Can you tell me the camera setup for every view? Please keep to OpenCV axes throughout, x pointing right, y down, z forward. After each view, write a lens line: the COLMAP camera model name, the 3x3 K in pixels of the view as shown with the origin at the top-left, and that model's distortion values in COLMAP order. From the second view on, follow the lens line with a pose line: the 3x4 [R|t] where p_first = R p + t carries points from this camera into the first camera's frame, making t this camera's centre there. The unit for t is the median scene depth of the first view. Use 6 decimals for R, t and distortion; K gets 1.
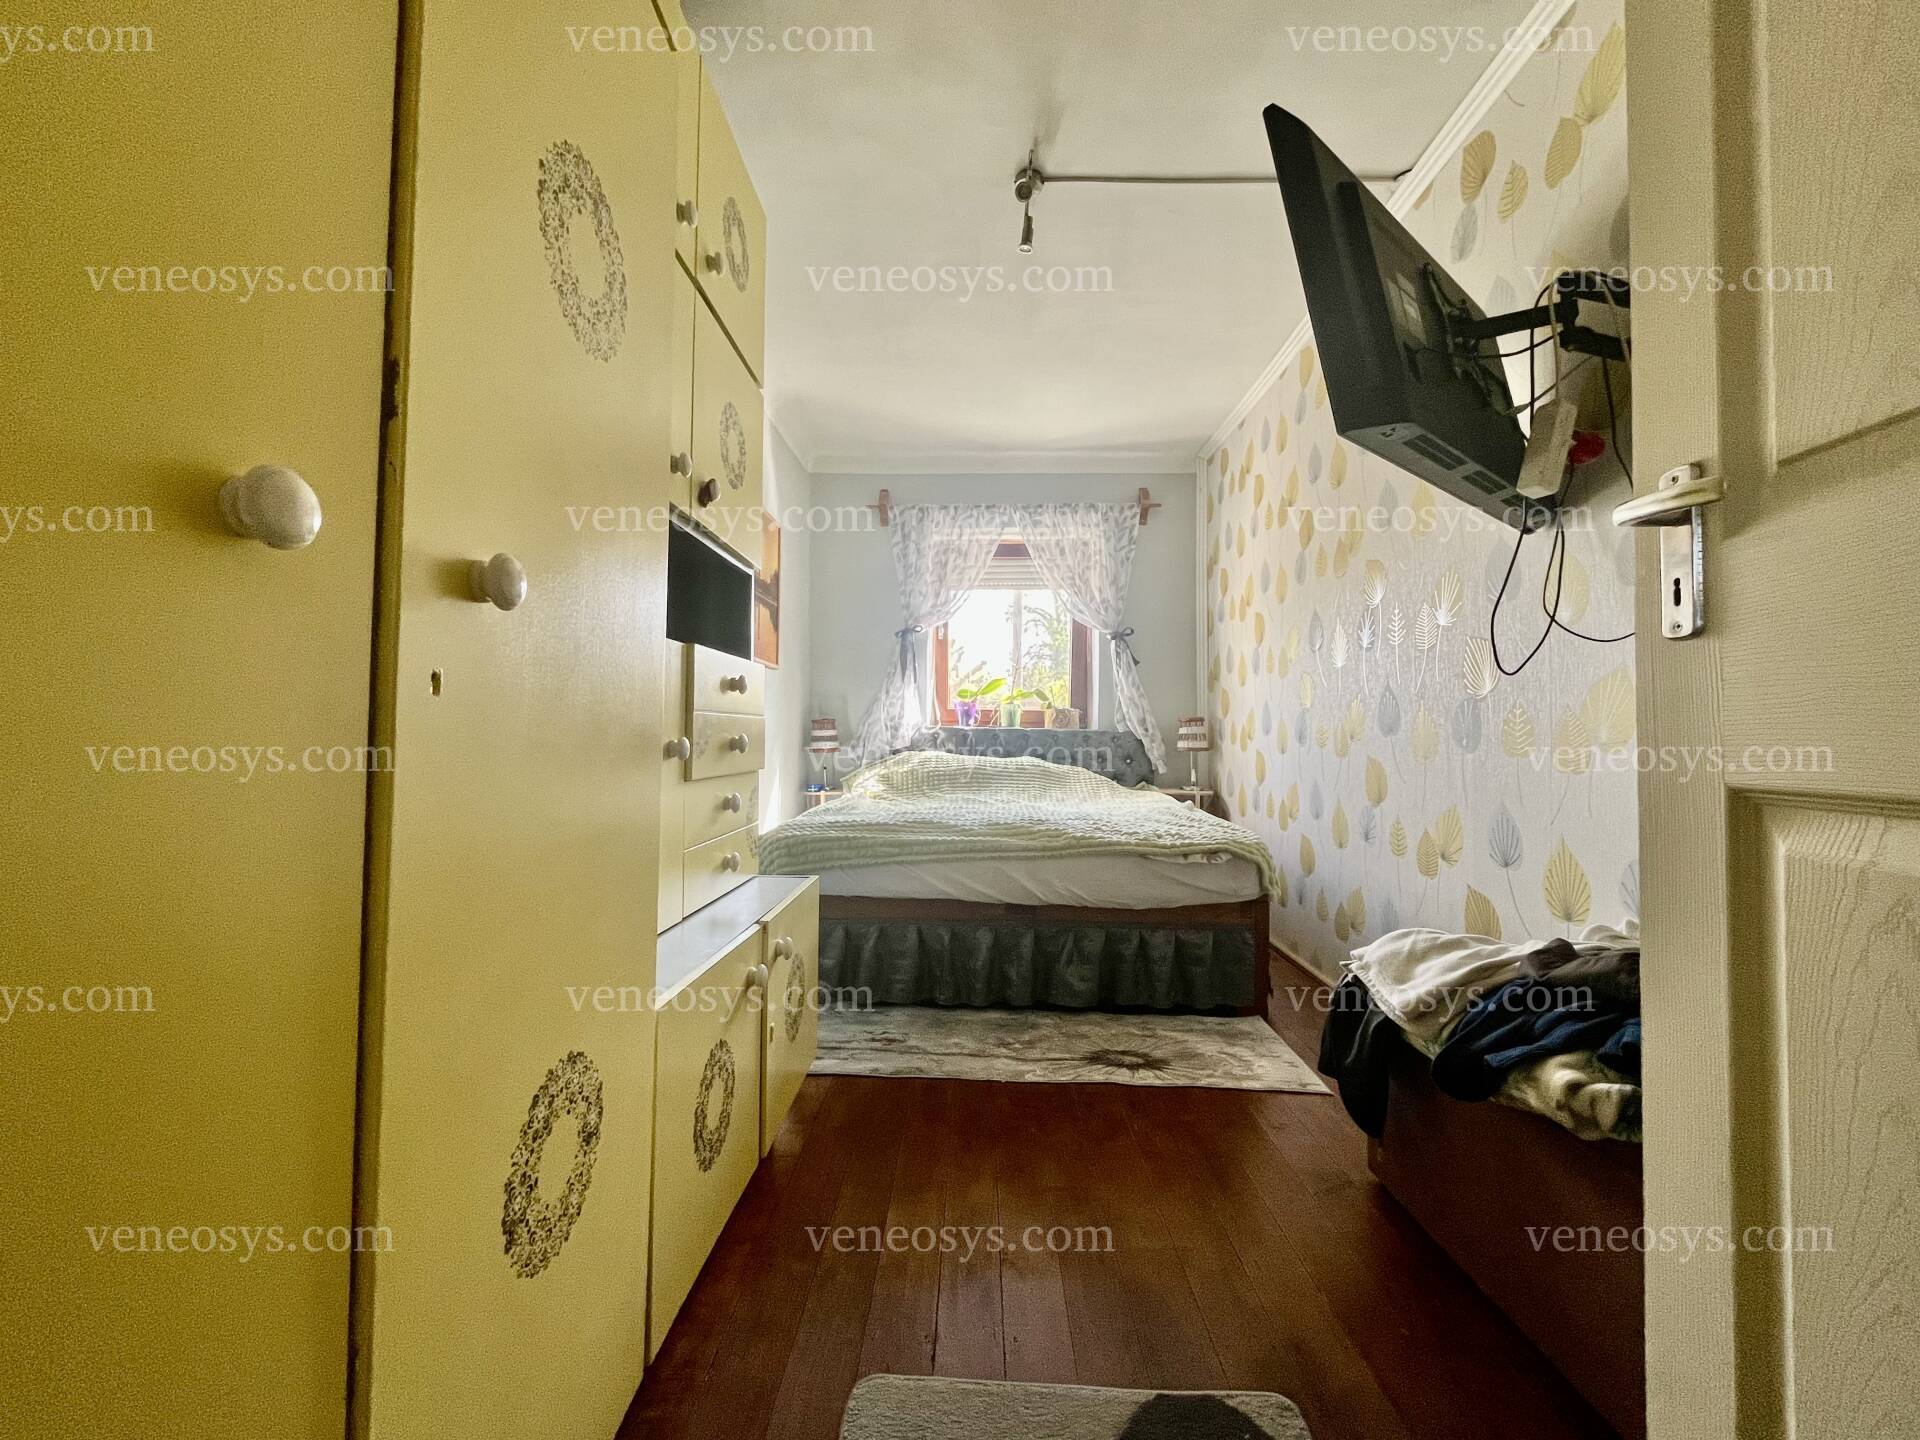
lens RADIAL K [[772.6, 0, 960.0], [0, 772.6, 720.0], [0, 0, 1]] dist [-0.005336, 0.000193]
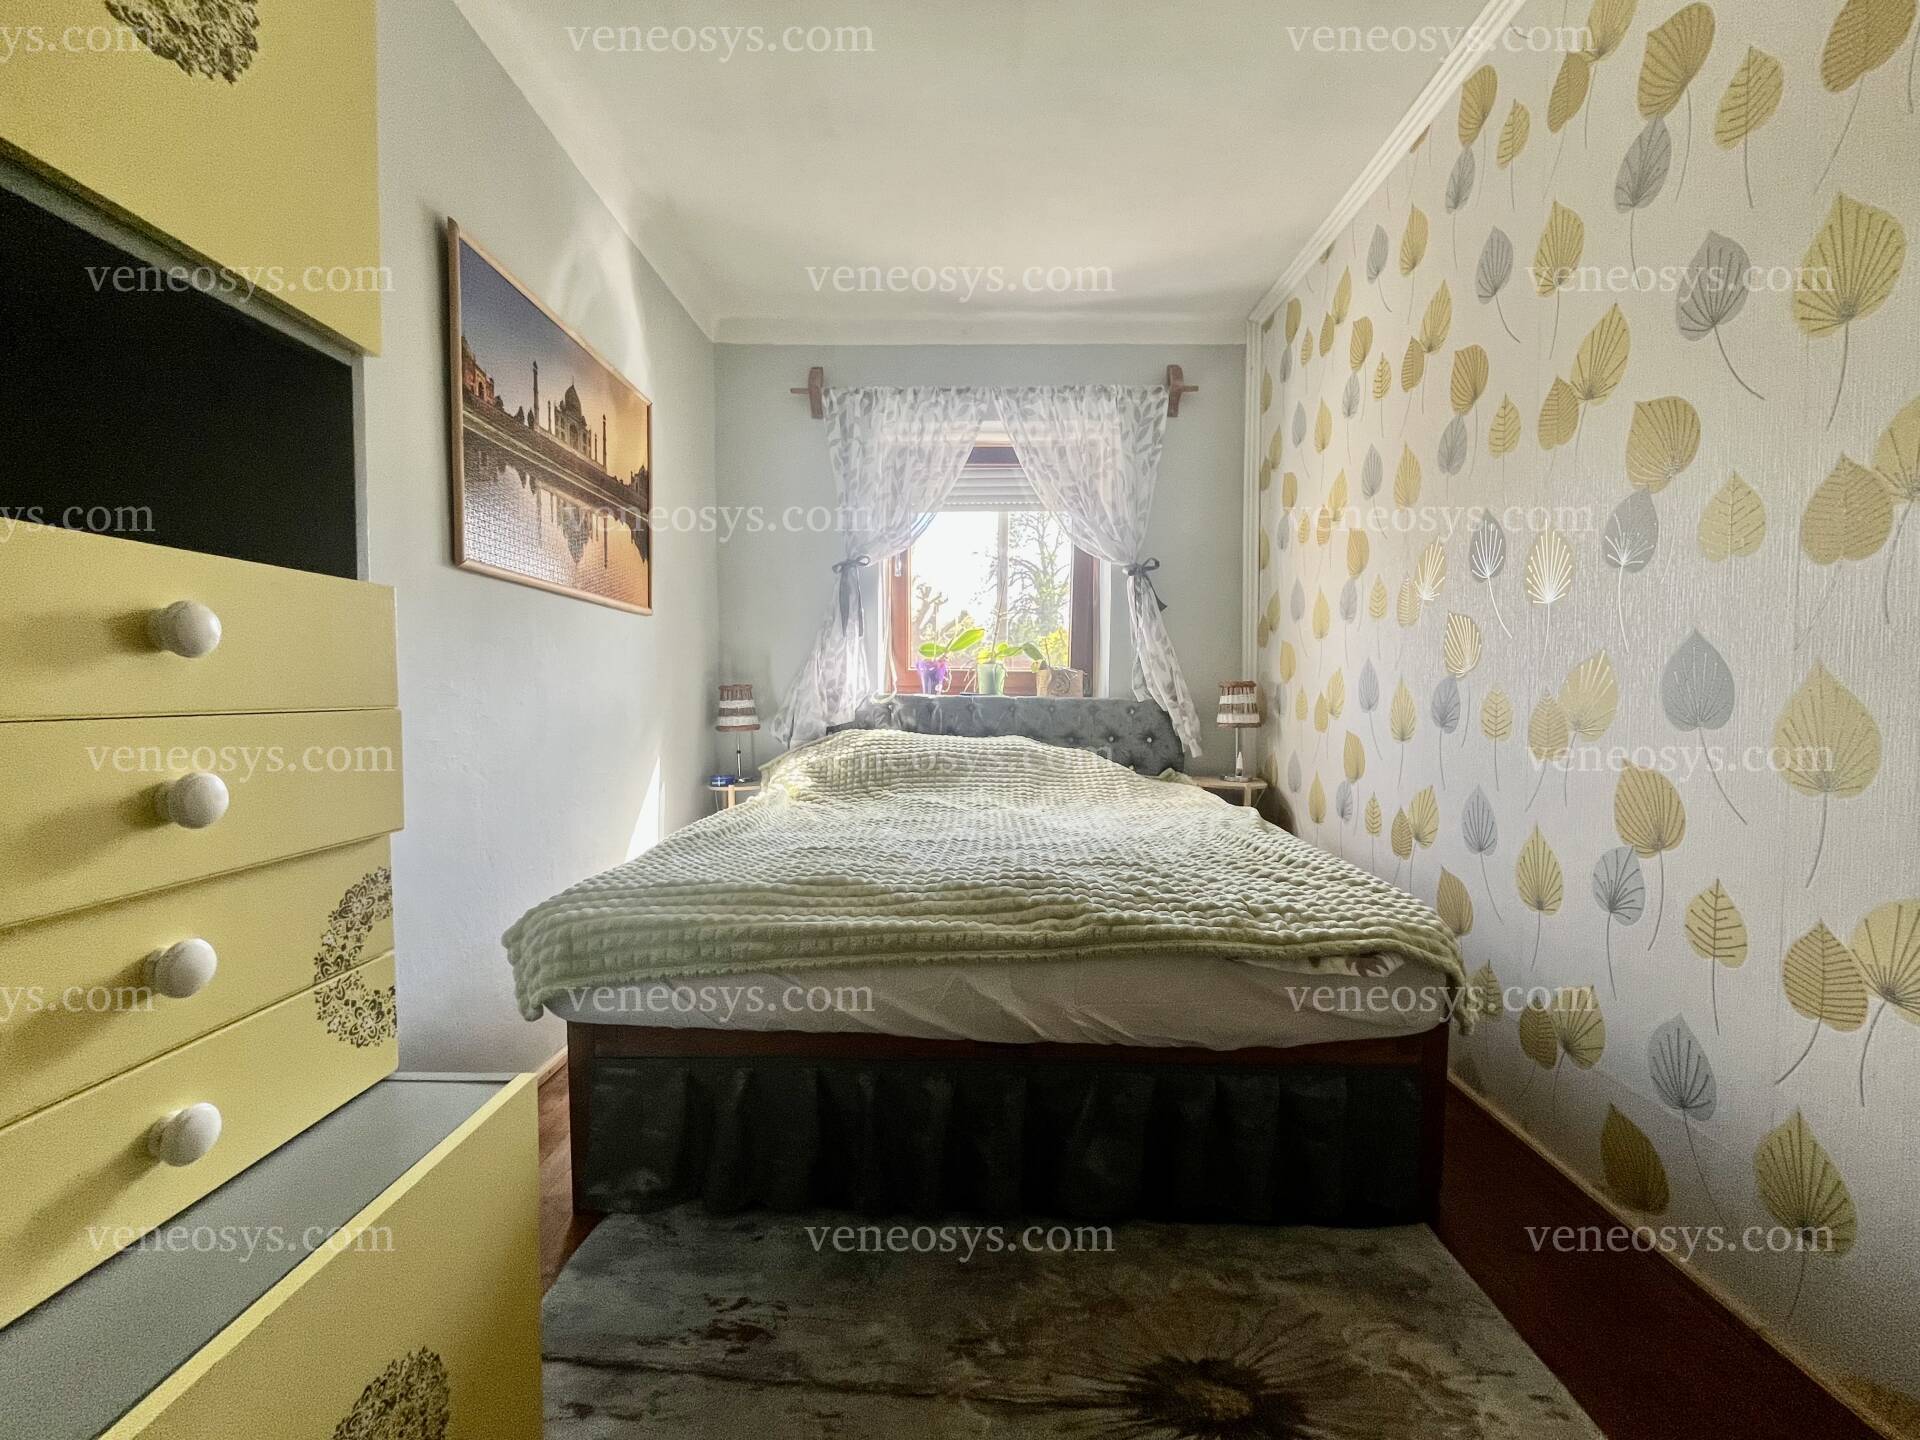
lens RADIAL K [[772.6, 0, 960.0], [0, 772.6, 720.0], [0, 0, 1]] dist [-0.005336, 0.000193]
pose [[0.999825, -0.004139, 0.018241, 0.022645], [0.003075, 0.998312, 0.057994, -0.010115], [-0.018450, -0.057927, 0.998150, 0.266792]]
